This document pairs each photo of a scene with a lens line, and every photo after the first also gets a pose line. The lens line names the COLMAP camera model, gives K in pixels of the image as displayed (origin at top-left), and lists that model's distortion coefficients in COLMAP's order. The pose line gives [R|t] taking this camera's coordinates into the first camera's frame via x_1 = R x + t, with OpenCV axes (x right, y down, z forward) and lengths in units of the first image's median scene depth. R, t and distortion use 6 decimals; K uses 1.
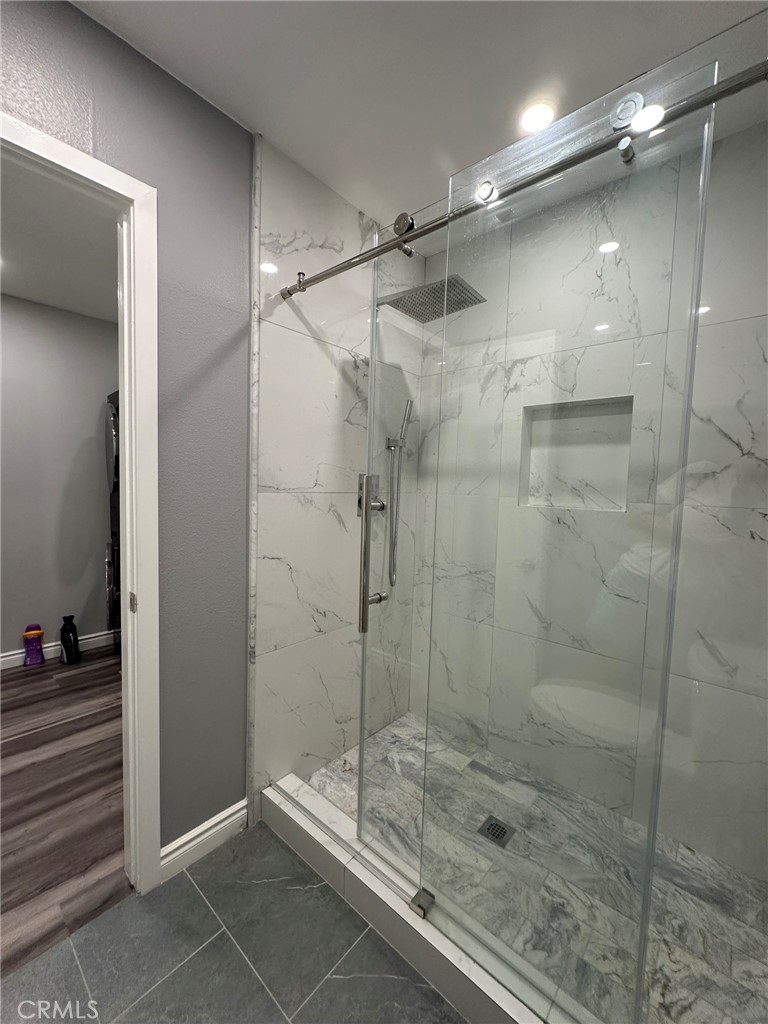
lens RADIAL K [[415.7, 0, 402.1], [0, 415.7, 504.6], [0, 0, 1]] dist [-0.001551, -0.000241]
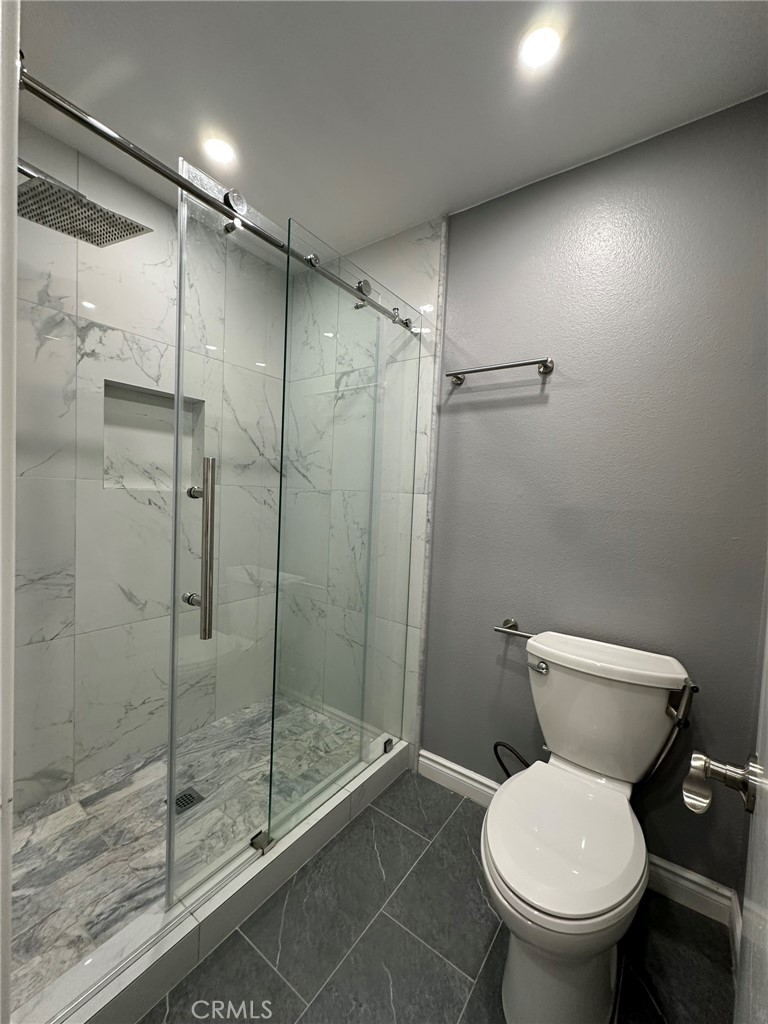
lens RADIAL K [[415.7, 0, 364.6], [0, 415.7, 498.0], [0, 0, 1]] dist [-0.001551, -0.000241]
pose [[-0.032084, -0.049158, 0.998276, -0.787928], [0.002673, 0.998782, 0.049269, -0.025605], [-0.999482, 0.004249, -0.031913, 0.572473]]
